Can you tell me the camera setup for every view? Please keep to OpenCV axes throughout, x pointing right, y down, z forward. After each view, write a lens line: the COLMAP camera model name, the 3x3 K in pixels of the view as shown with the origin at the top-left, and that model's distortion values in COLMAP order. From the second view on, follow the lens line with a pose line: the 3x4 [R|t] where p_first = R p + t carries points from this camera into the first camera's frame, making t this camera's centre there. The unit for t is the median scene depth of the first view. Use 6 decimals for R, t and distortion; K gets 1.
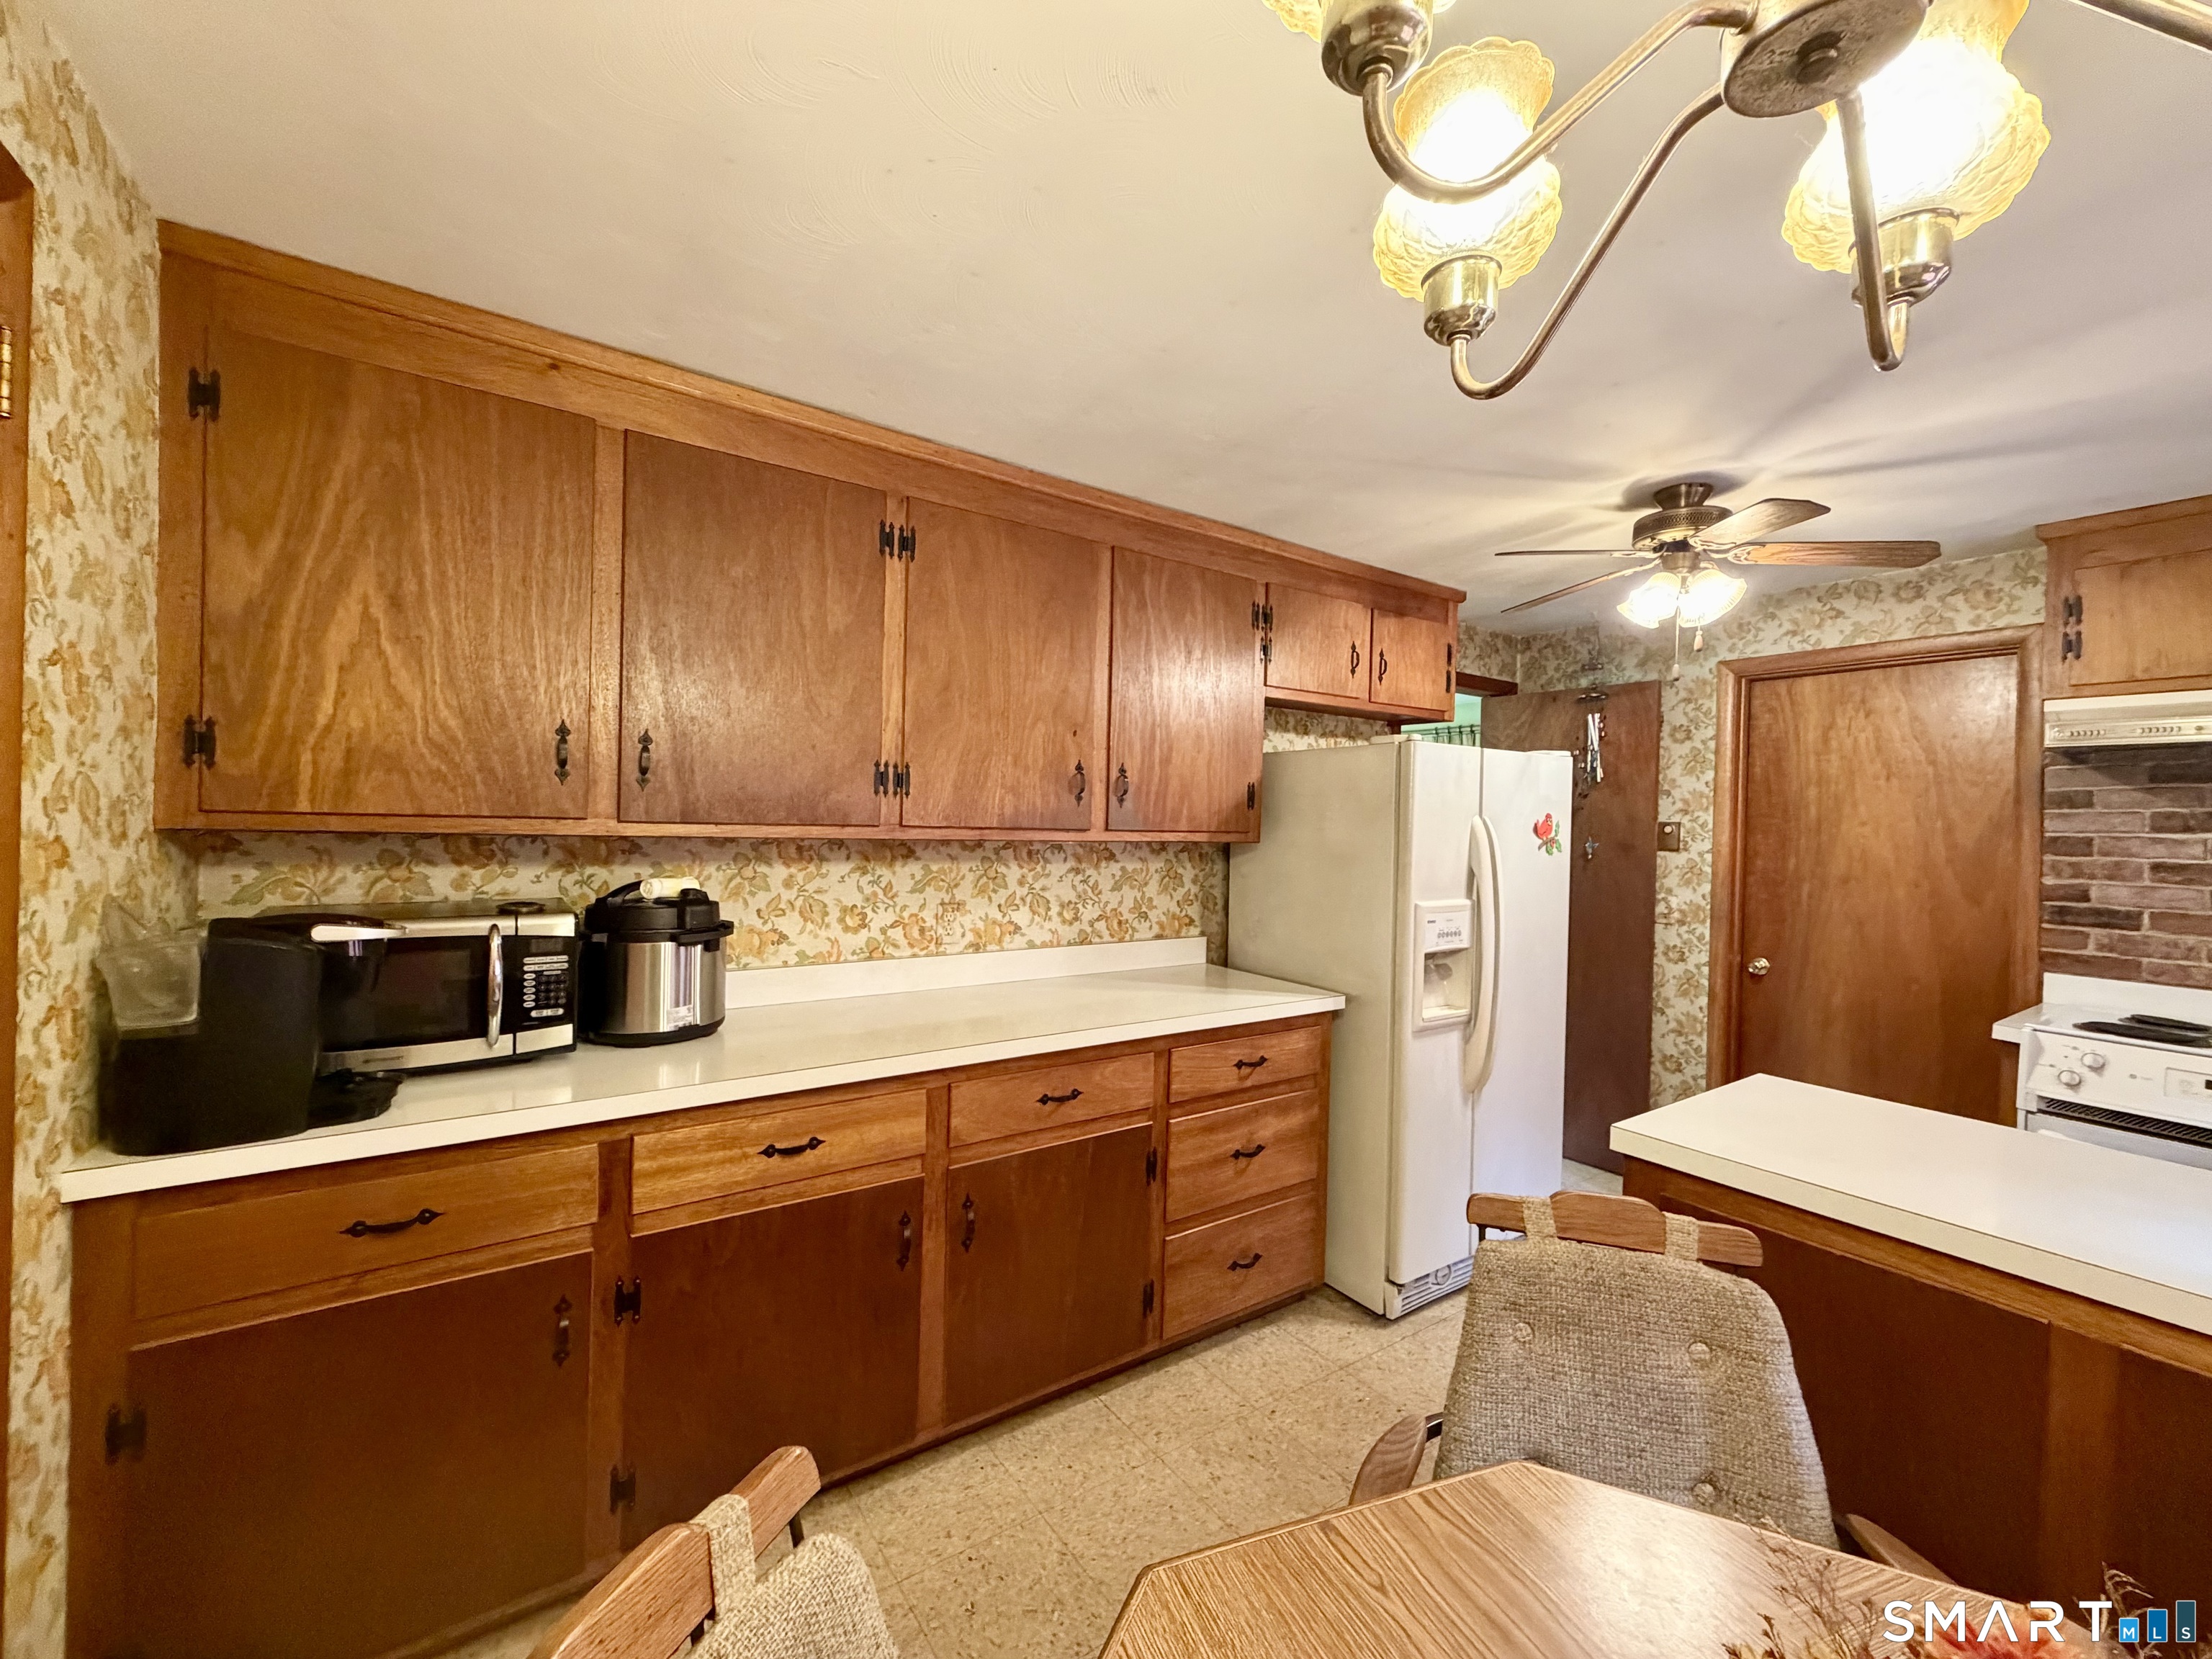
lens RADIAL K [[884.3, 0, 1098.4], [0, 884.3, 829.3], [0, 0, 1]] dist [-0.000416, 0.000256]
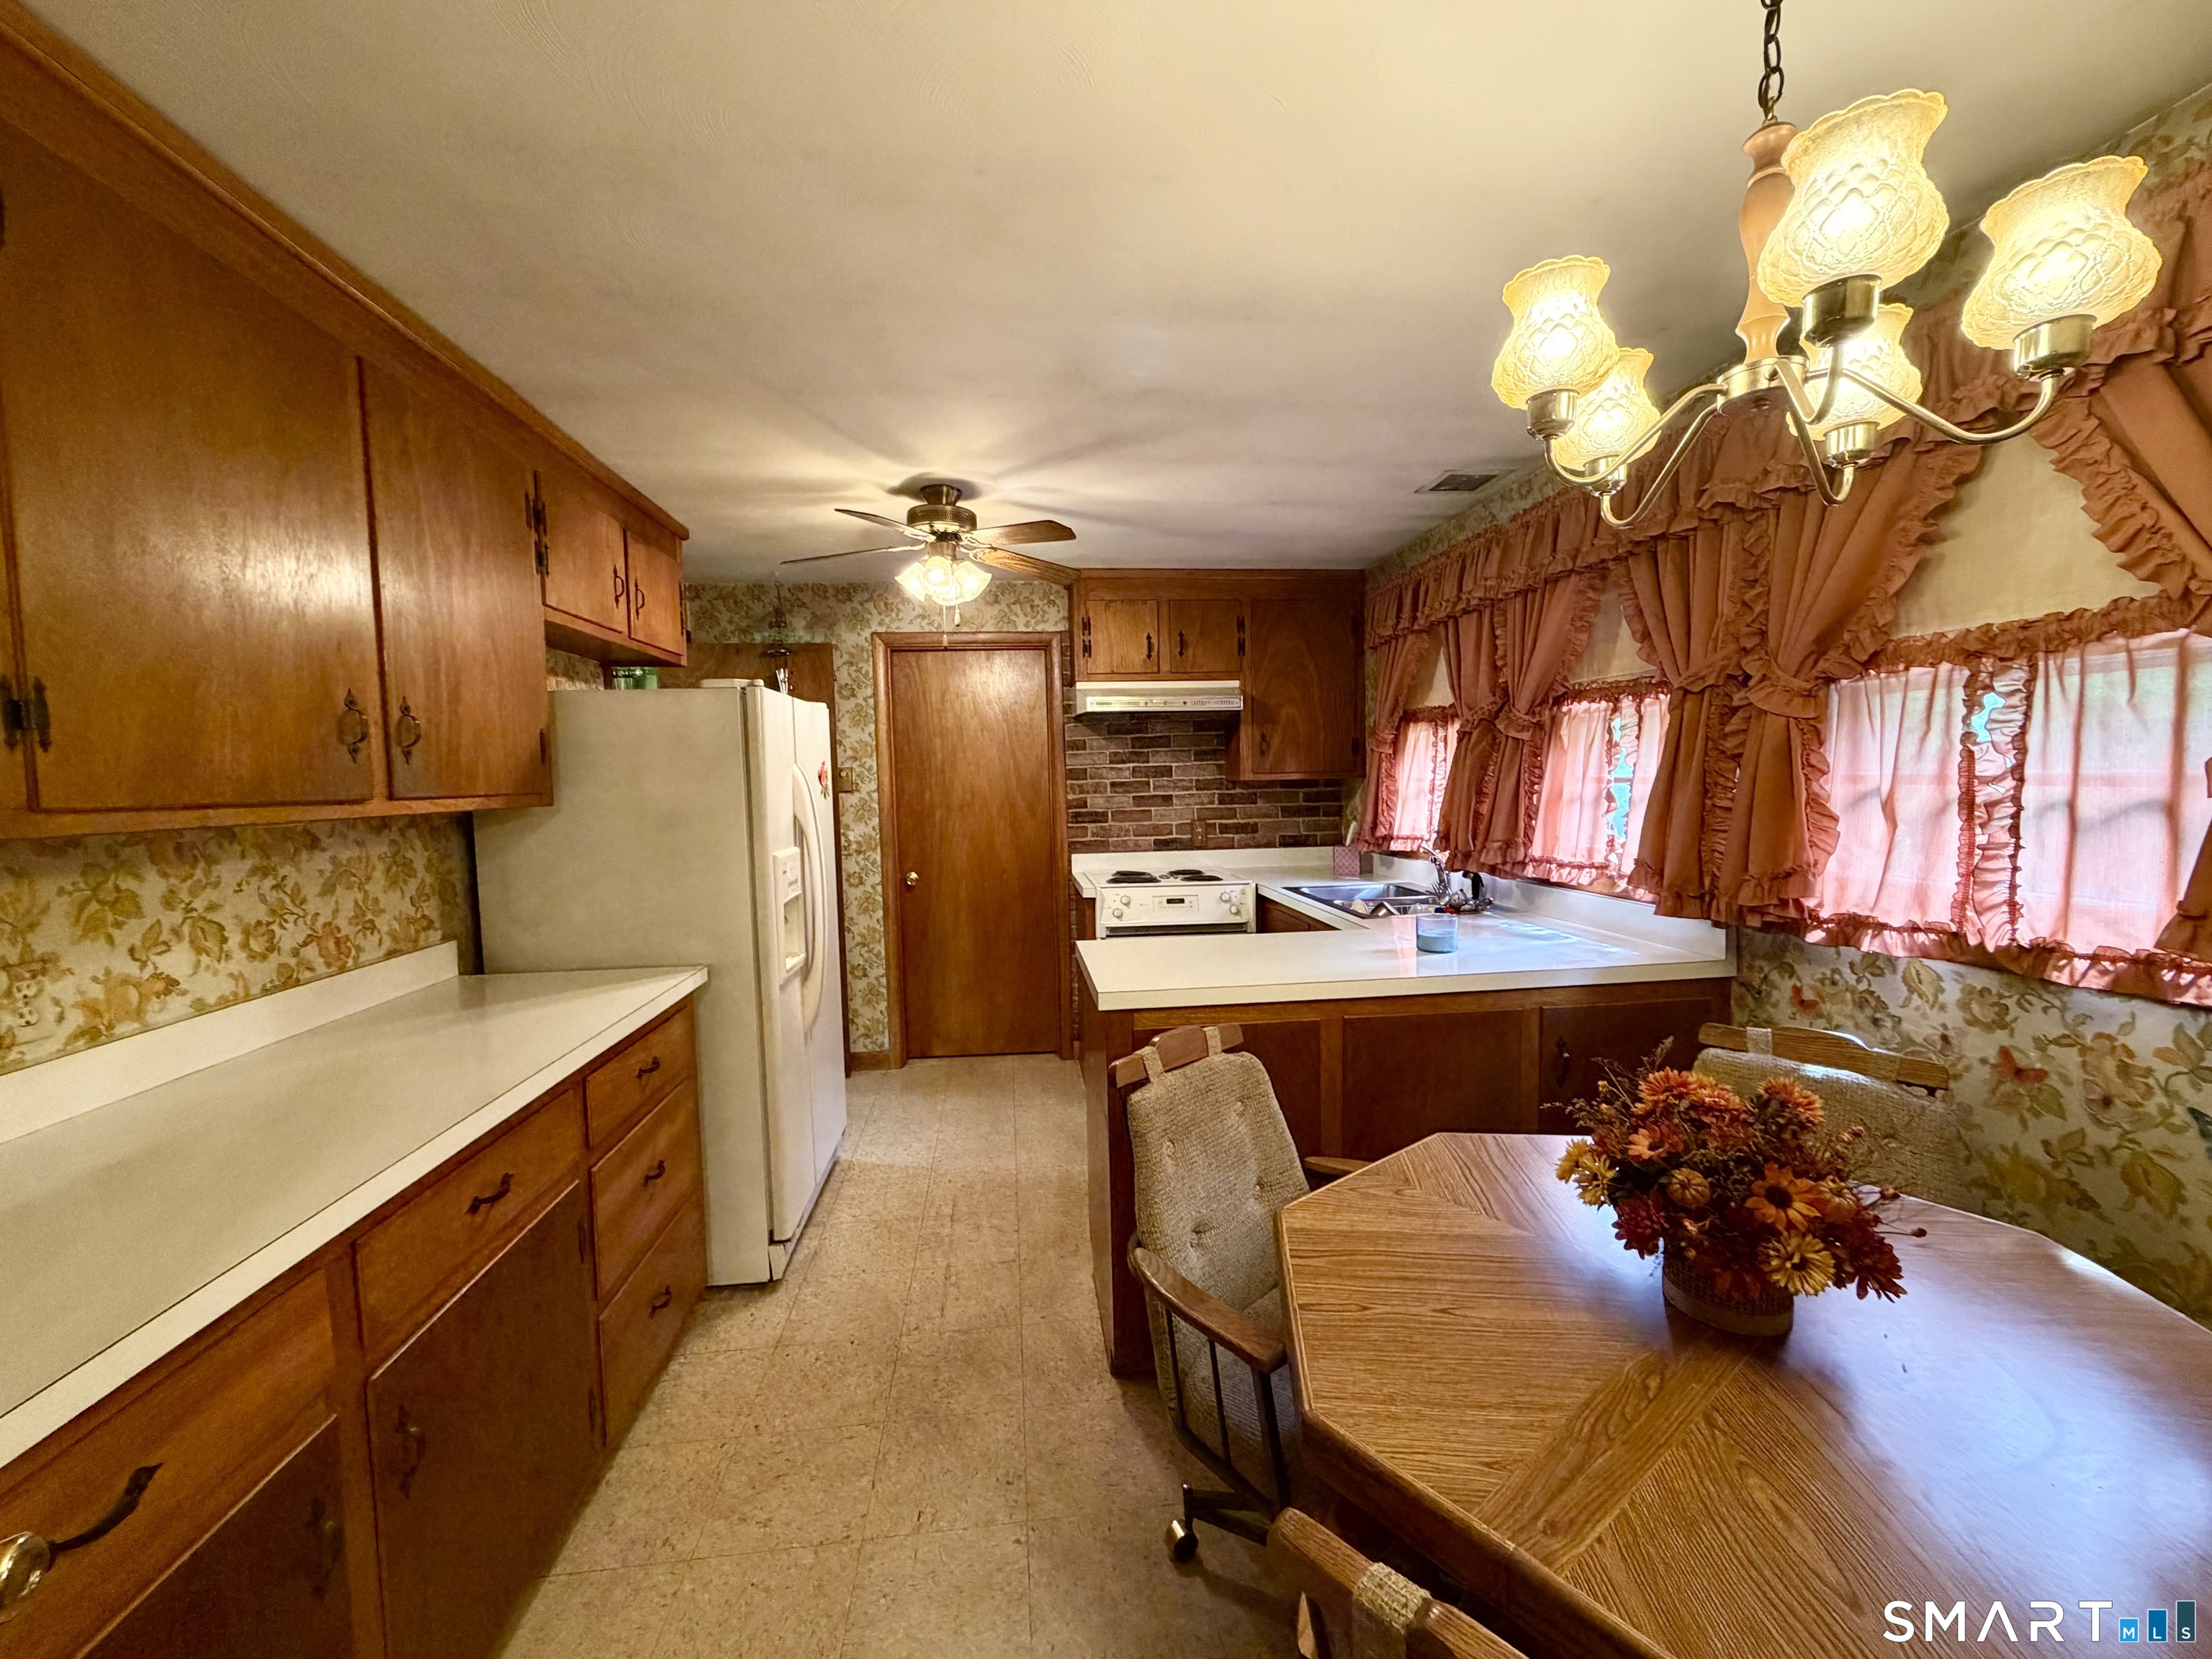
lens RADIAL K [[884.3, 0, 1098.4], [0, 884.3, 829.3], [0, 0, 1]] dist [-0.000416, 0.000256]
pose [[0.469438, -0.089287, 0.878439, -0.289816], [0.043480, 0.996005, 0.078001, -0.004619], [-0.881894, 0.001578, 0.471445, 0.200947]]
